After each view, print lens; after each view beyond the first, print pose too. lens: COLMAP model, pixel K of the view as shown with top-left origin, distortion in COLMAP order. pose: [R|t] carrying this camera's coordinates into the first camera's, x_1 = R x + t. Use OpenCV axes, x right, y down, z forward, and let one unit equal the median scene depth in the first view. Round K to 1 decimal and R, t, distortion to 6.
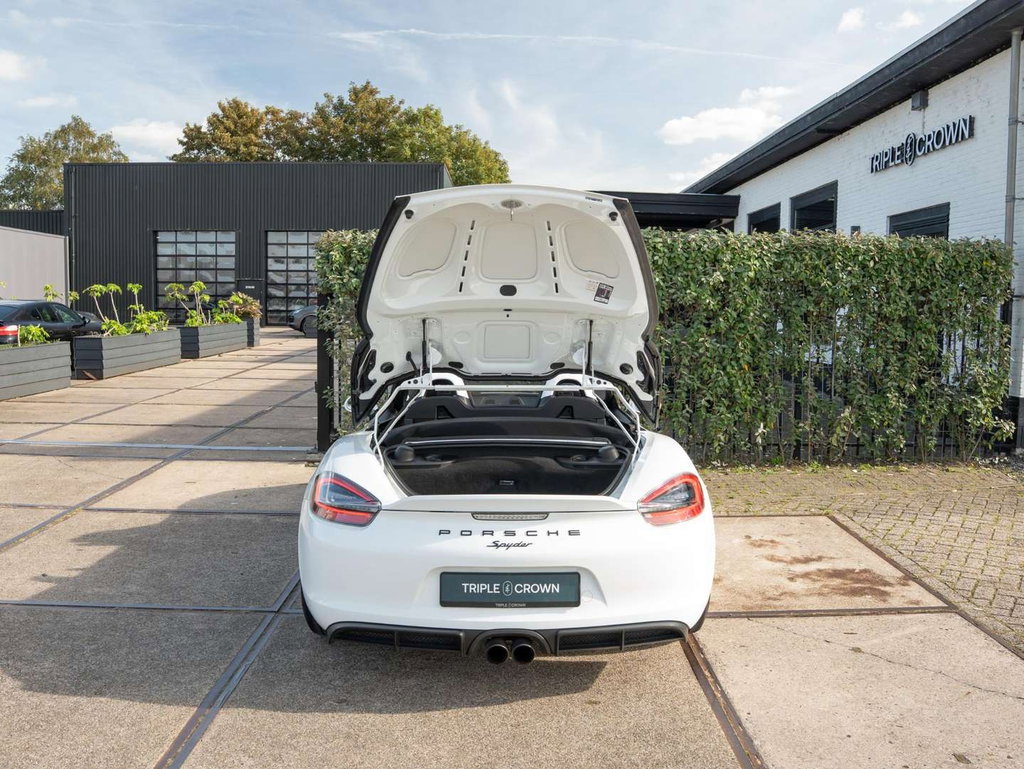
lens RADIAL K [[925.3, 0, 507.9], [0, 925.3, 404.2], [0, 0, 1]] dist [-0.171972, 0.135026]
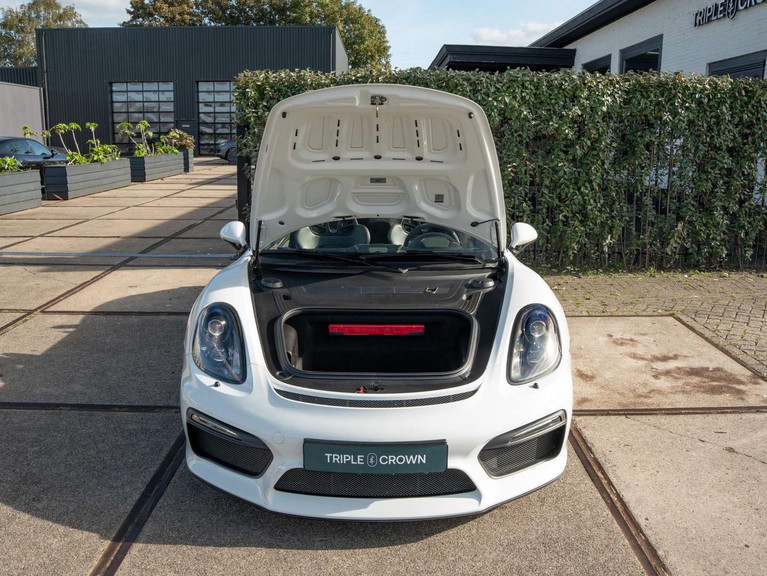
lens RADIAL K [[693.1, 0, 380.5], [0, 693.1, 302.8], [0, 0, 1]] dist [-0.171972, 0.135026]
pose [[0.999986, -0.000982, -0.005173, -0.017737], [0.001627, 0.992002, 0.126215, -0.004307], [0.005008, -0.126222, 0.991989, 0.102228]]
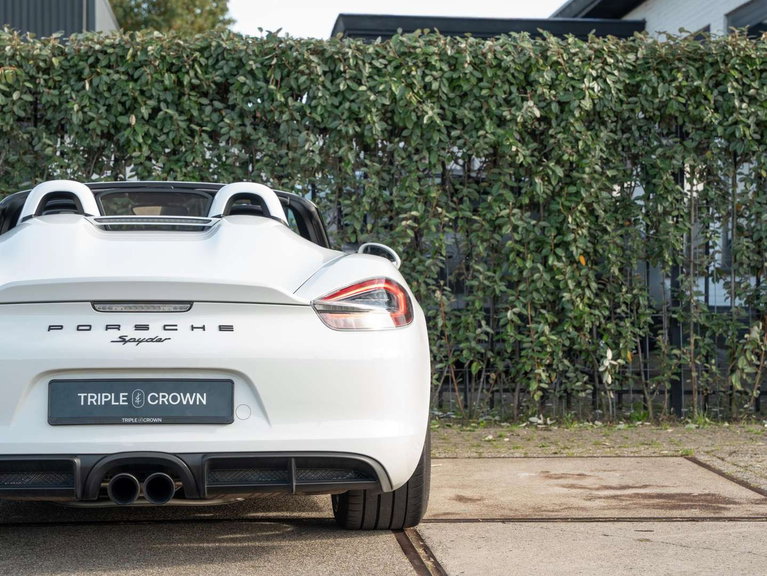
lens RADIAL K [[1922.1, 0, 379.5], [0, 1922.1, 302.7], [0, 0, 1]] dist [0.258914, 0.684111]
pose [[0.997366, -0.003136, 0.072460, 0.034379], [0.010488, 0.994800, -0.101308, 0.117085], [-0.071765, 0.101801, 0.992213, -0.256210]]
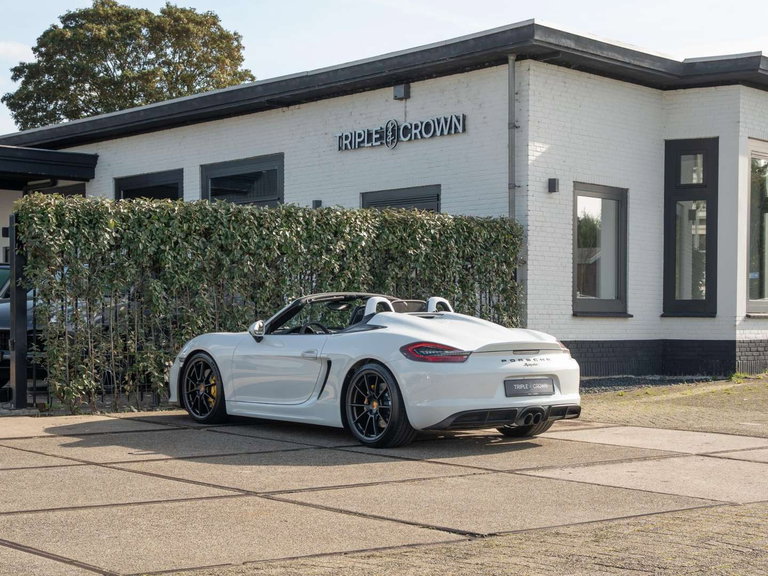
lens RADIAL K [[1555.0, 0, 393.8], [0, 1555.0, 299.6], [0, 0, 1]] dist [0.167600, 0.182938]
pose [[0.781338, -0.001822, 0.624106, -0.994066], [0.073949, 0.993222, -0.089679, 0.121882], [-0.619712, 0.116221, 0.776176, -0.636172]]
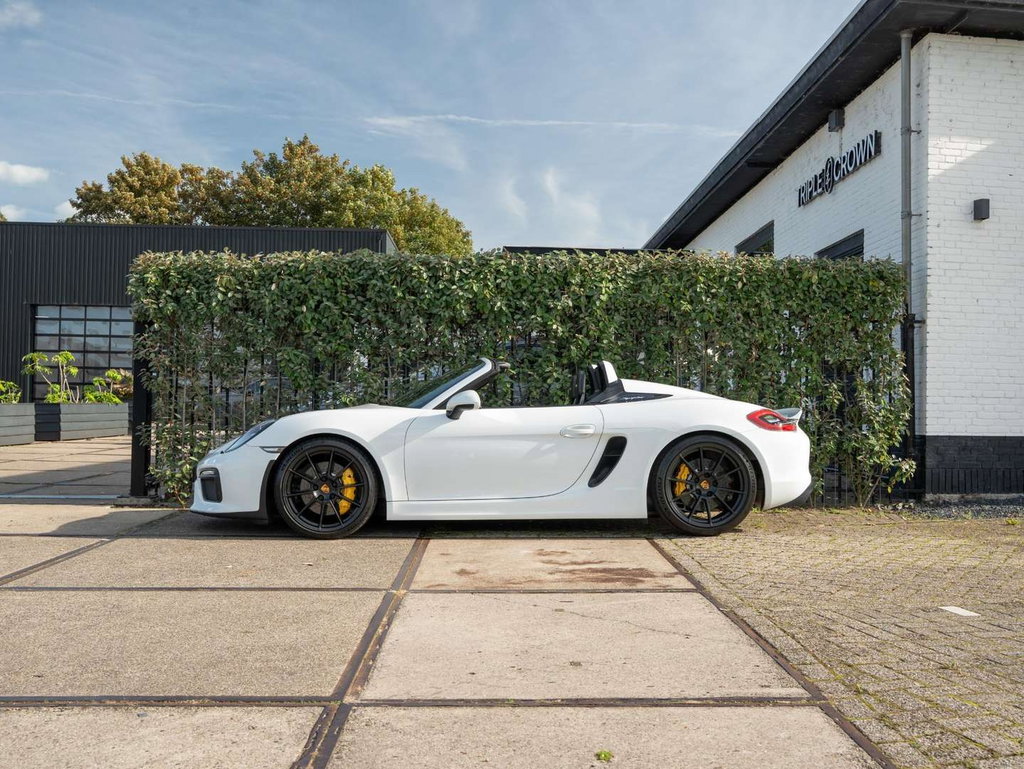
lens RADIAL K [[1137.3, 0, 512.0], [0, 1137.3, 384.5], [0, 0, 1]] dist [-0.065764, 0.222933]
pose [[0.999918, 0.000613, 0.012763, 0.157135], [0.001114, 0.990866, -0.134847, 0.096371], [-0.012729, 0.134850, 0.990784, -0.118193]]
